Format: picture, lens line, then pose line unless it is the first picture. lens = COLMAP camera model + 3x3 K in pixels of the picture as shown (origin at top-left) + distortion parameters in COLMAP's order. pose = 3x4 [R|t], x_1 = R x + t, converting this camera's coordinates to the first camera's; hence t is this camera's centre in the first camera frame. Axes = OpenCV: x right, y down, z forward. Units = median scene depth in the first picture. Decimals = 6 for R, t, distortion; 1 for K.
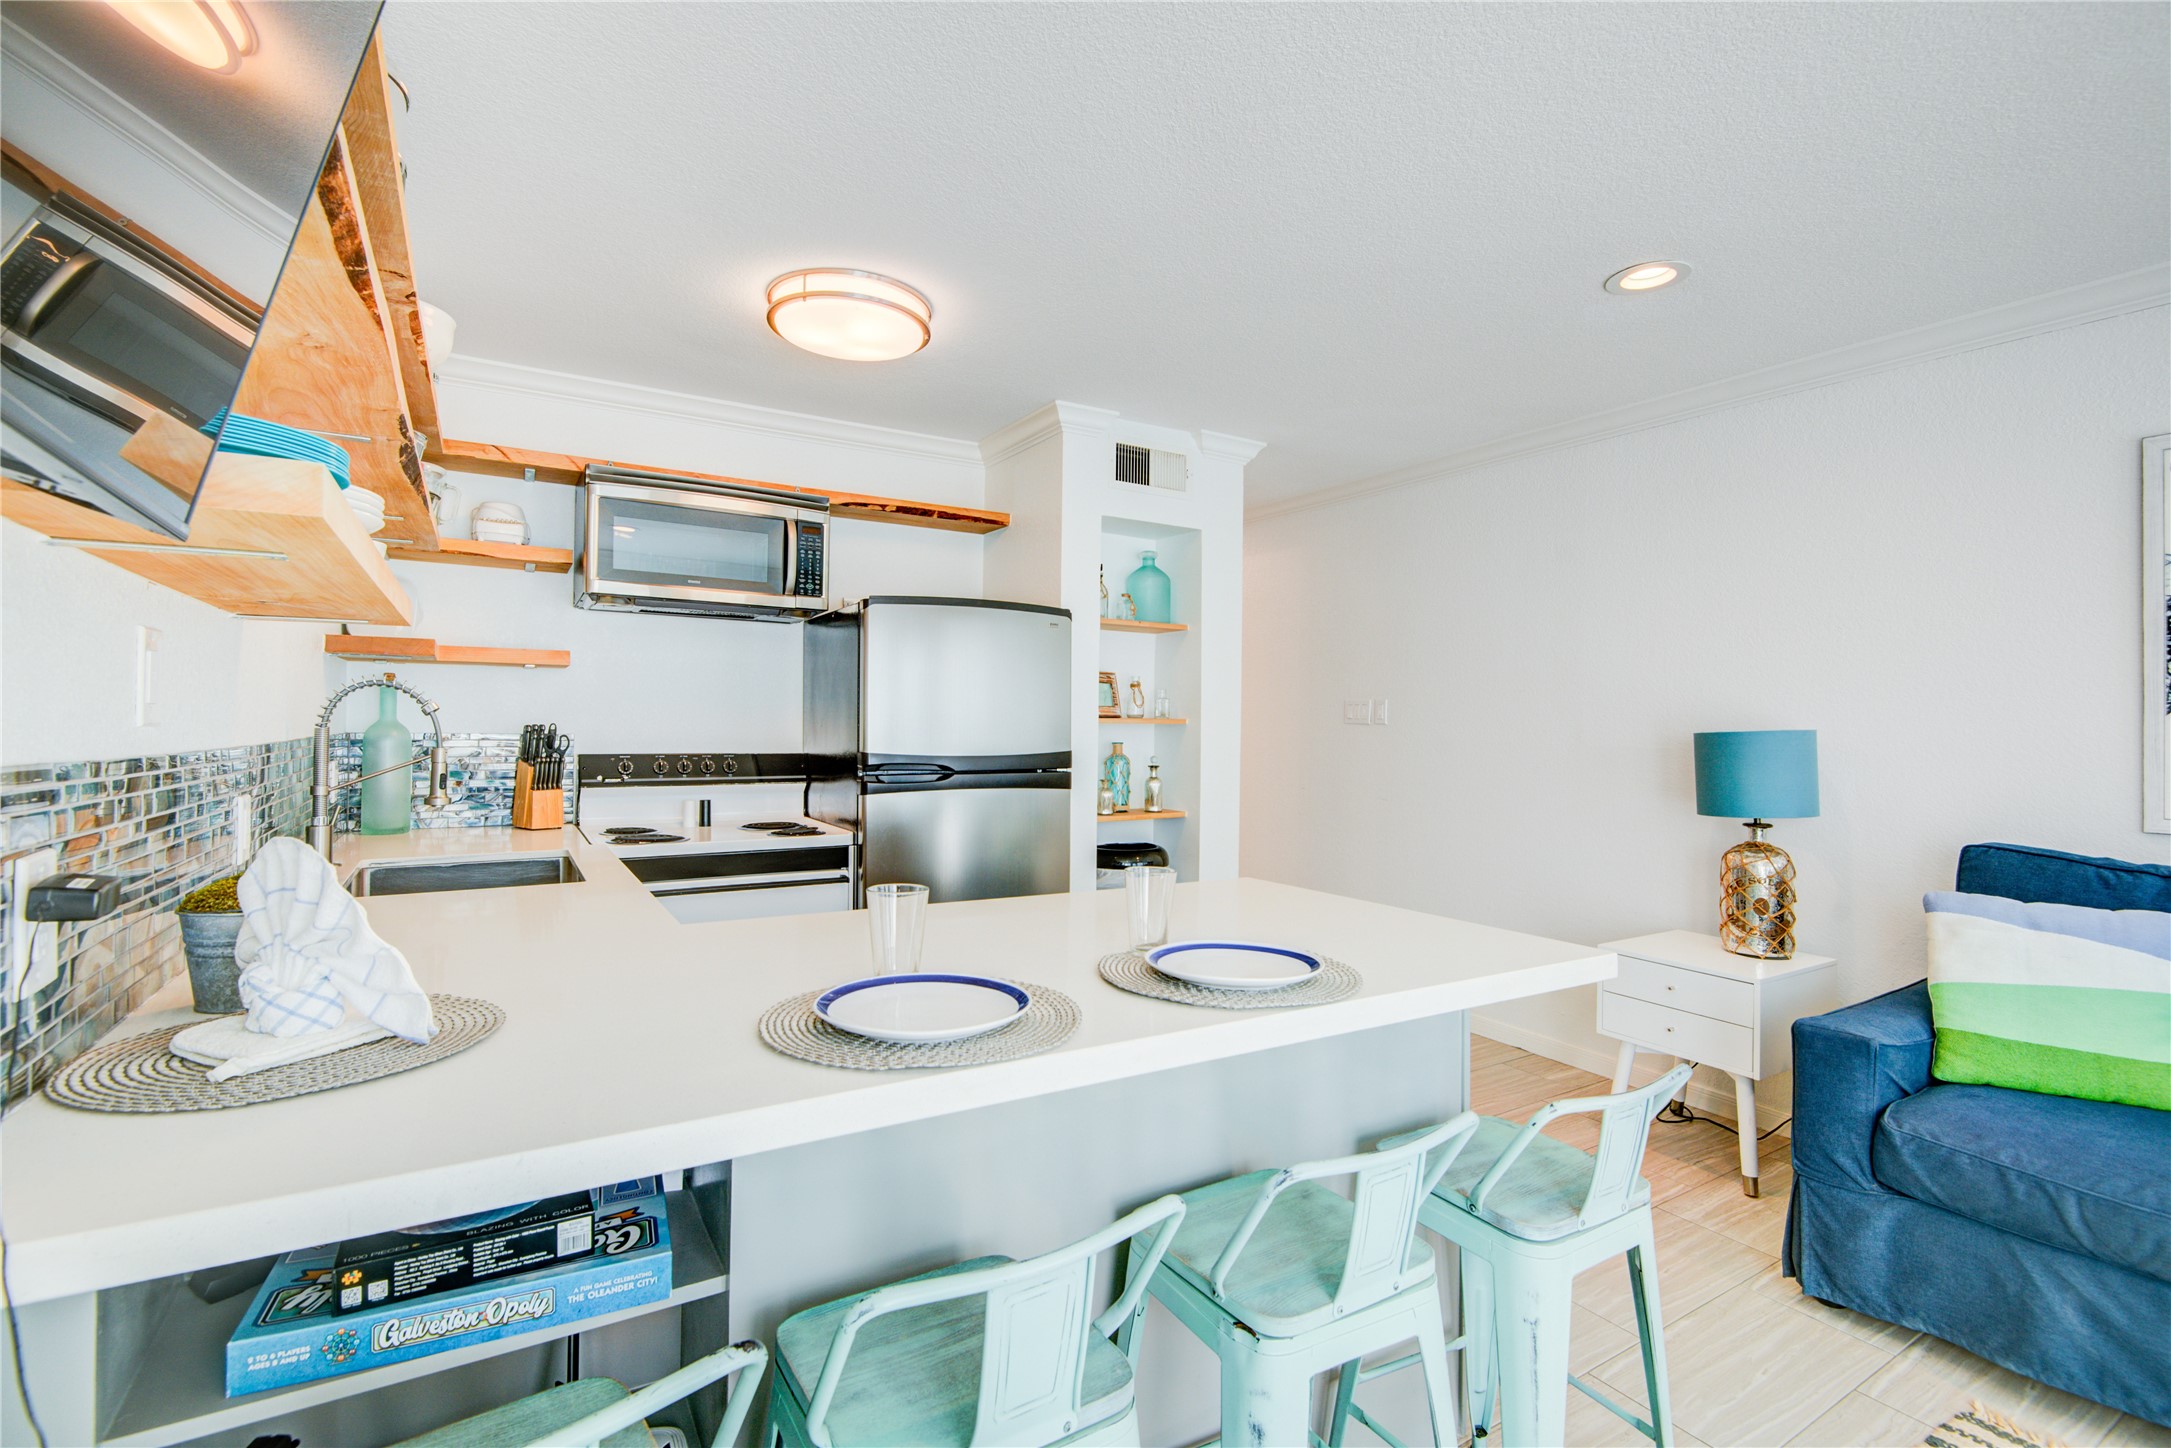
lens RADIAL K [[981.2, 0, 1083.0], [0, 981.2, 722.4], [0, 0, 1]] dist [0.006930, -0.006617]
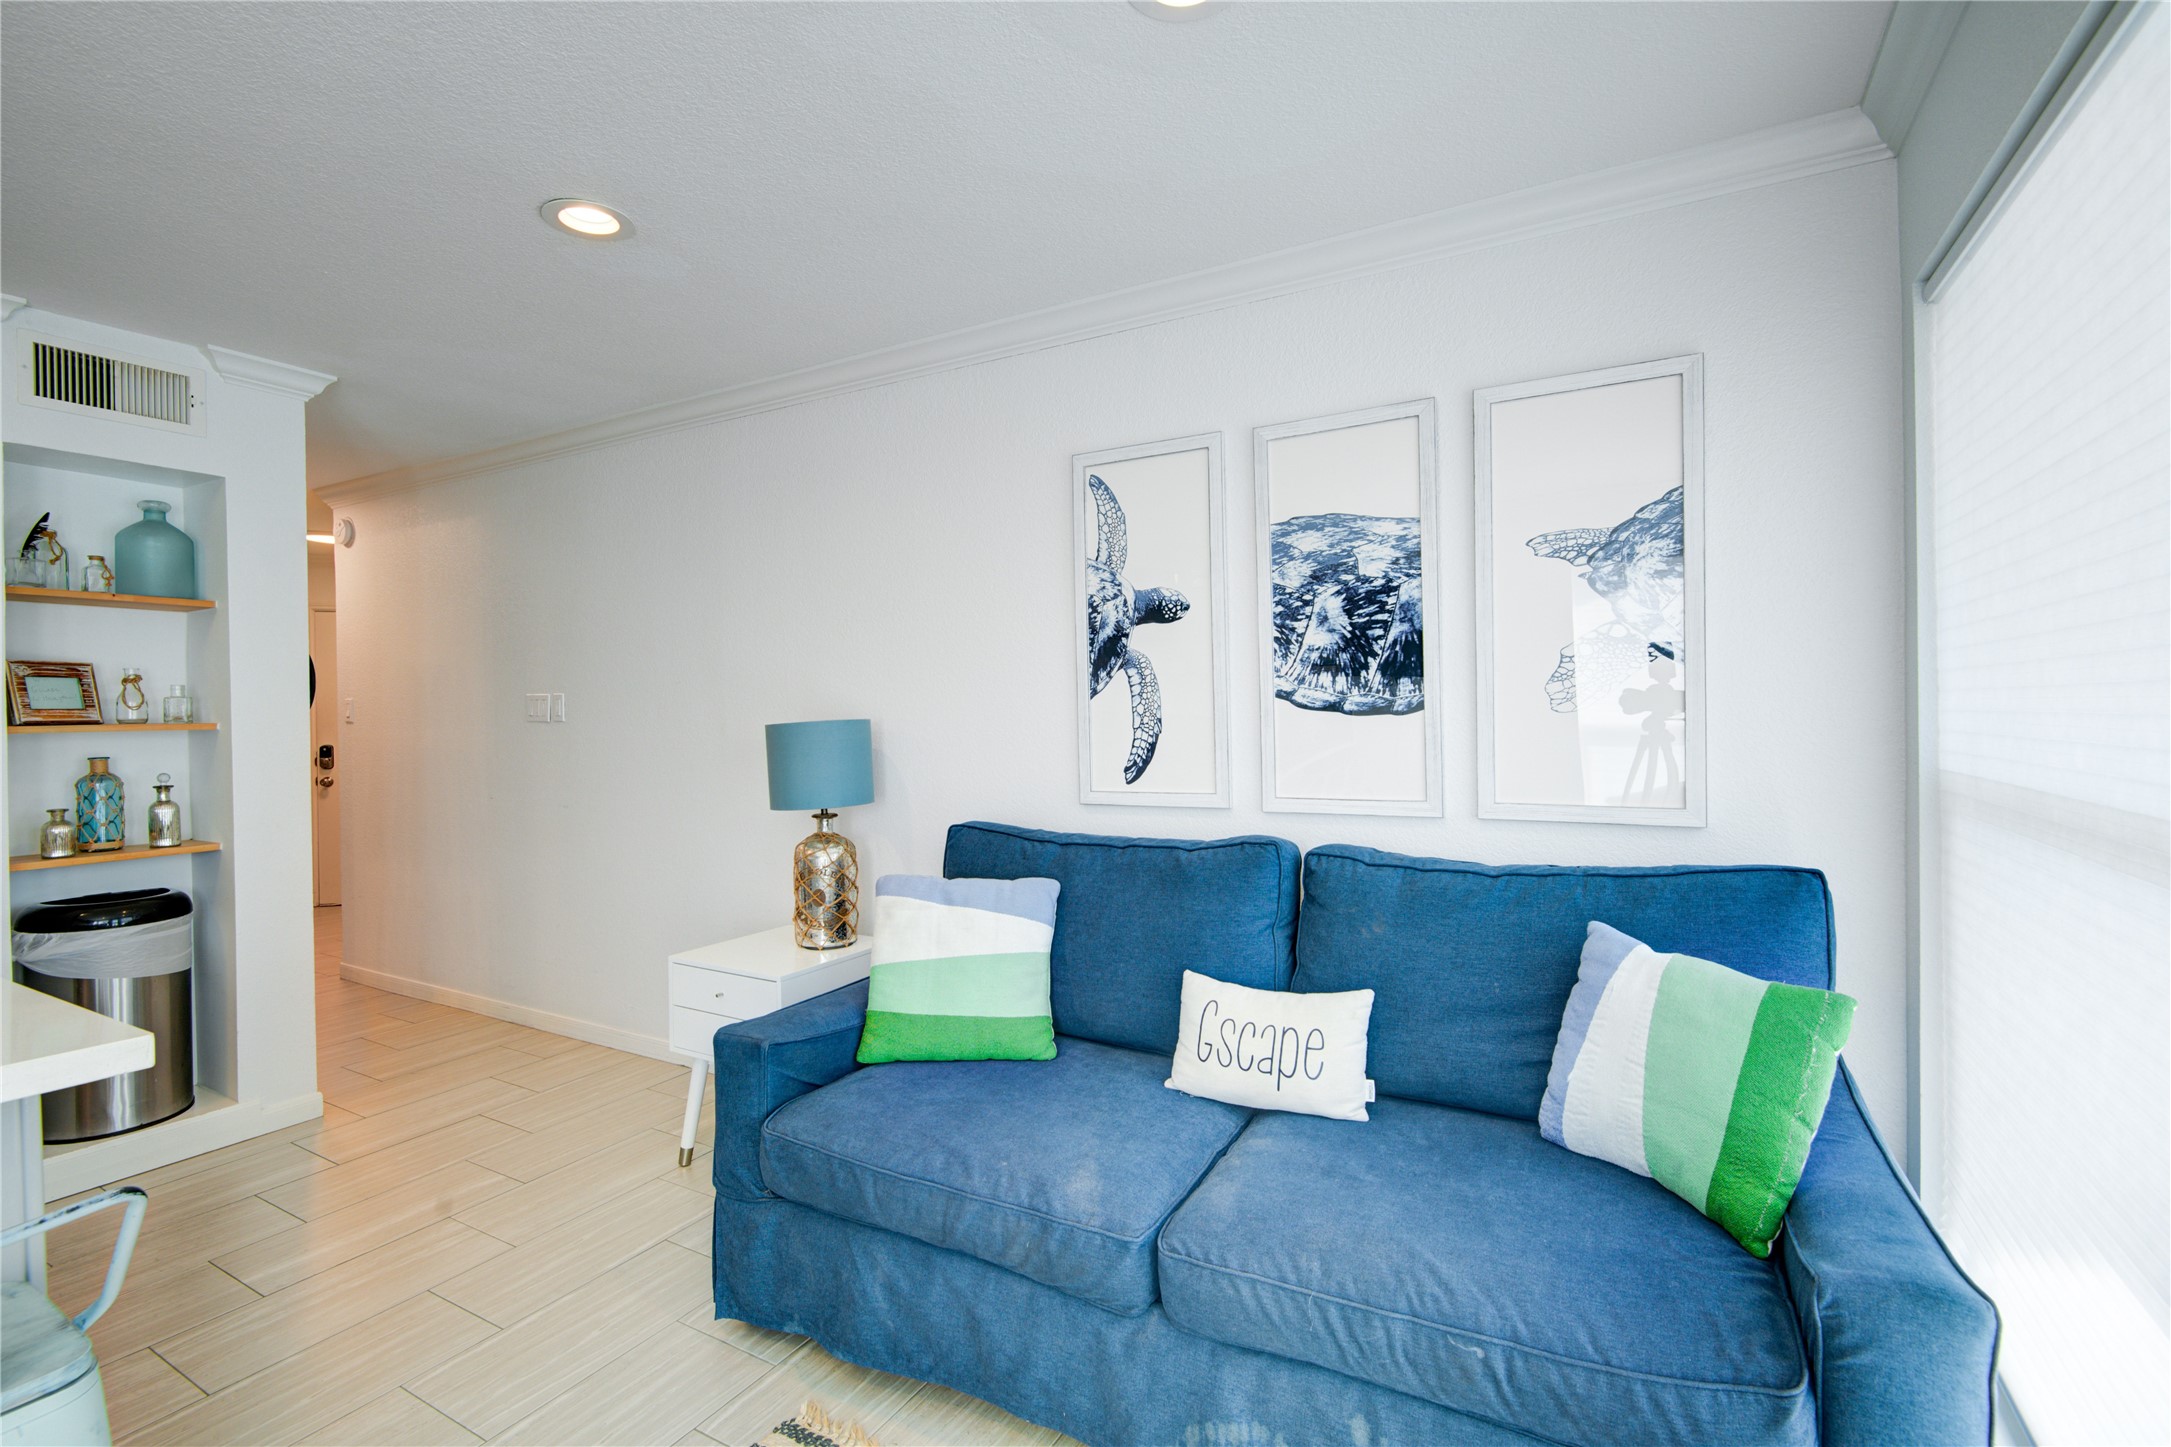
lens RADIAL K [[981.2, 0, 1083.4], [0, 981.2, 720.9], [0, 0, 1]] dist [0.006930, -0.006617]
pose [[0.874932, -0.027165, 0.483483, 0.419863], [0.024241, 0.999630, 0.012299, 0.002466], [-0.483639, 0.000959, 0.875267, 0.000421]]
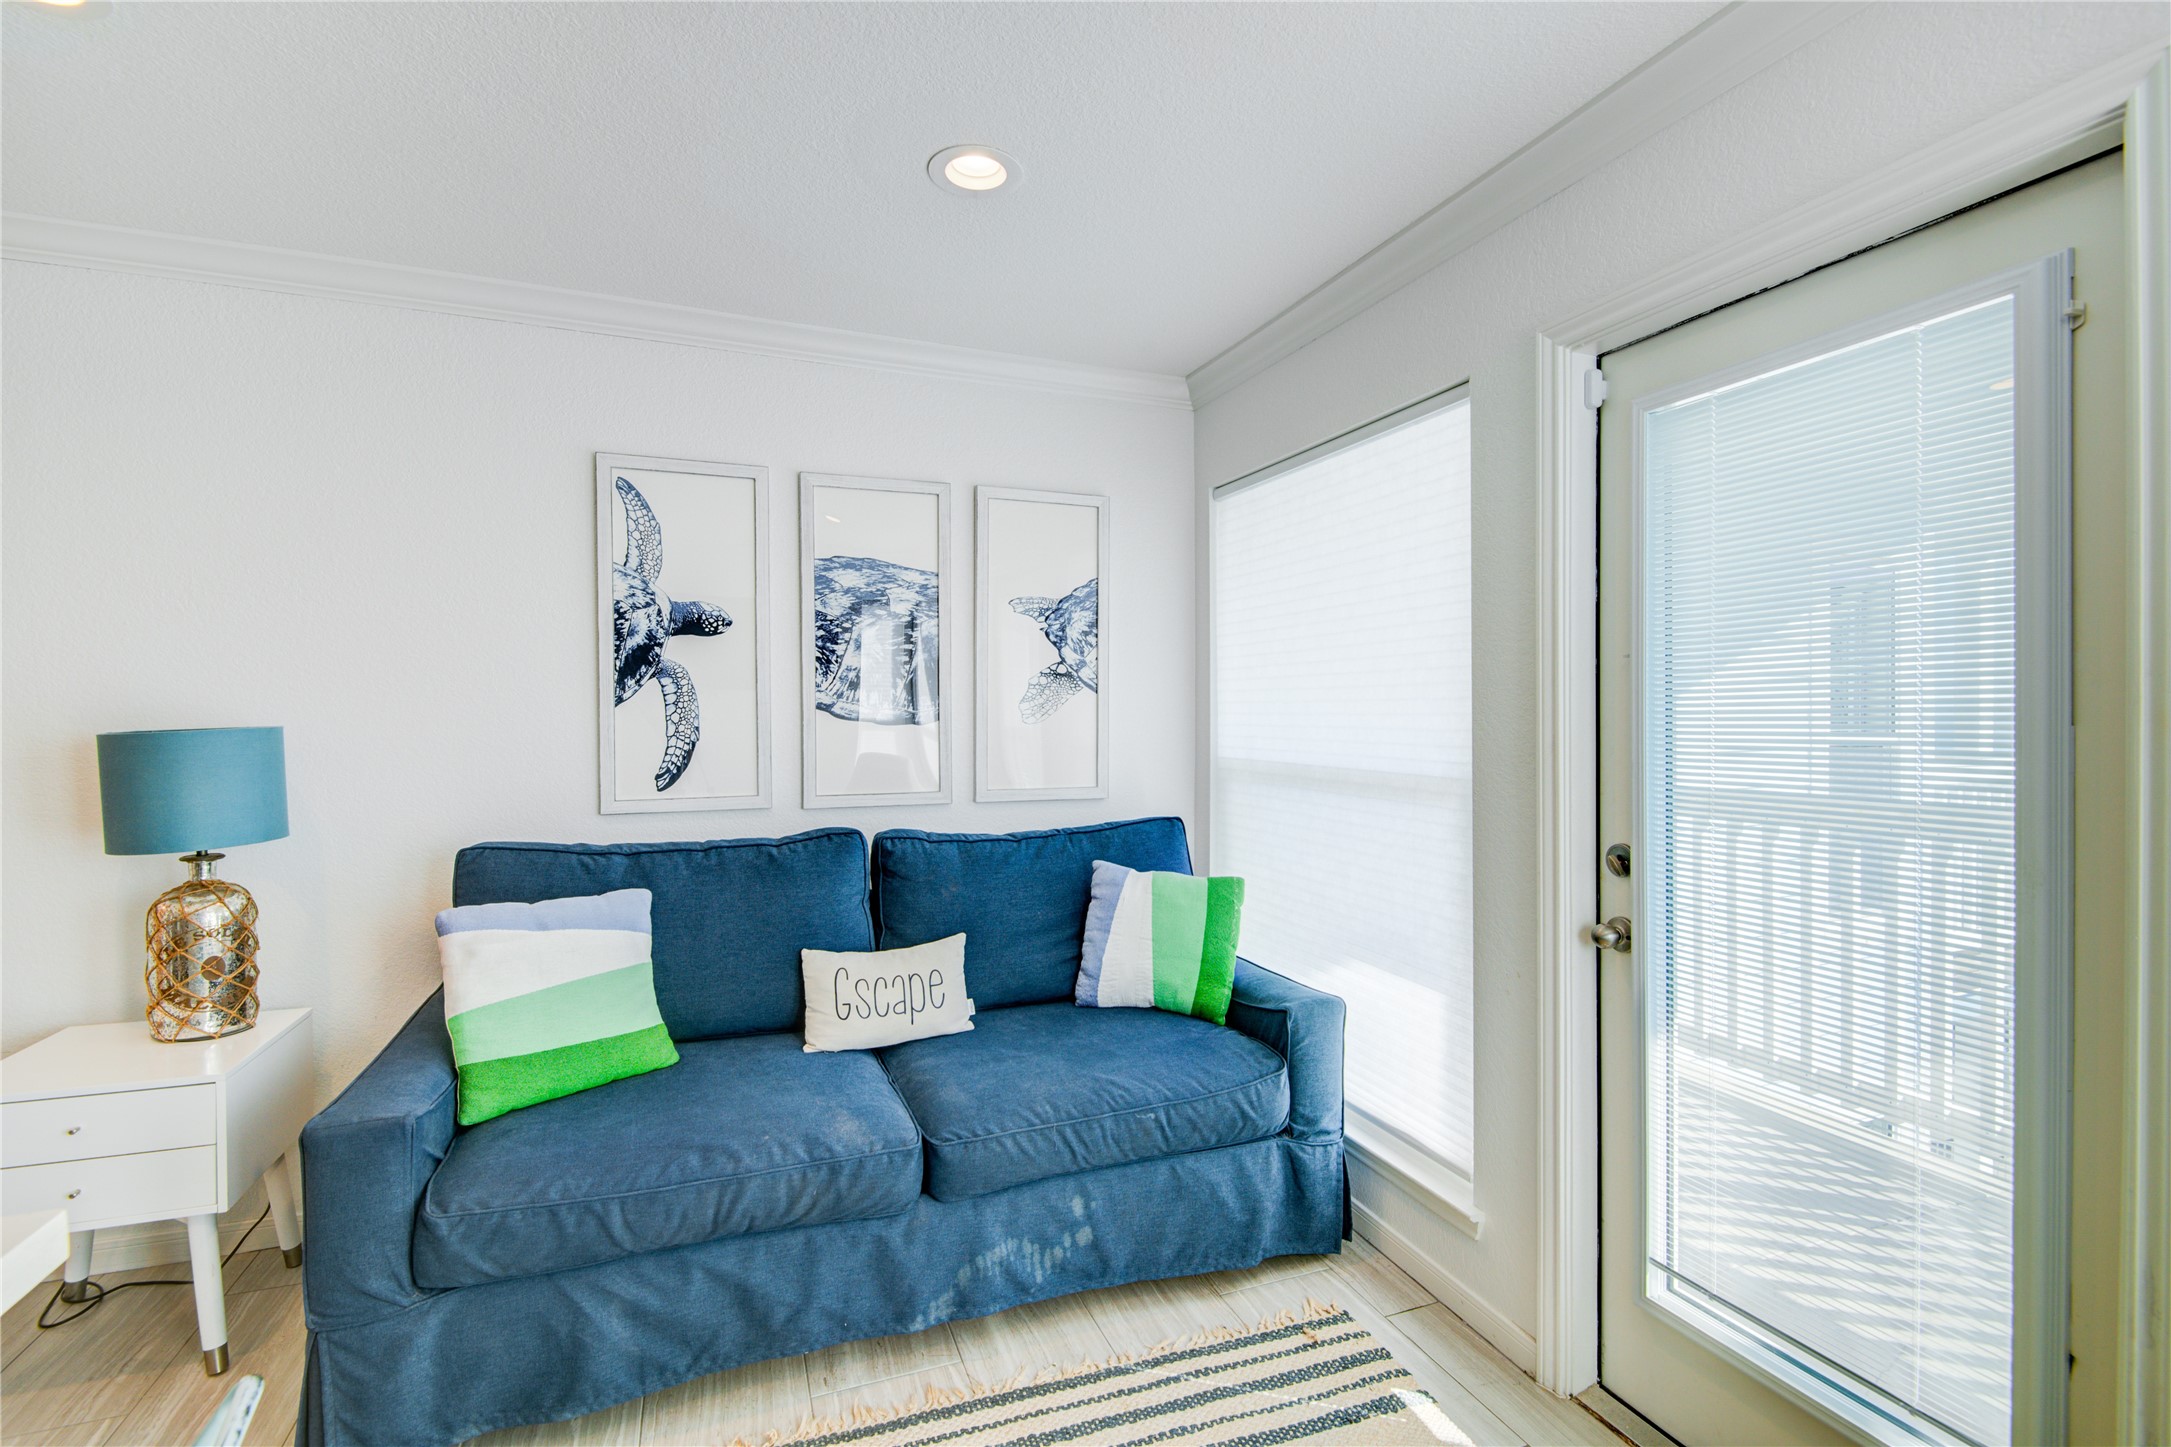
lens RADIAL K [[981.2, 0, 1090.7], [0, 981.2, 718.7], [0, 0, 1]] dist [0.006930, -0.006617]
pose [[0.175427, -0.019318, 0.984303, 0.079580], [0.003196, 0.999813, 0.019053, -0.010679], [-0.984487, -0.000196, 0.175456, 0.210158]]
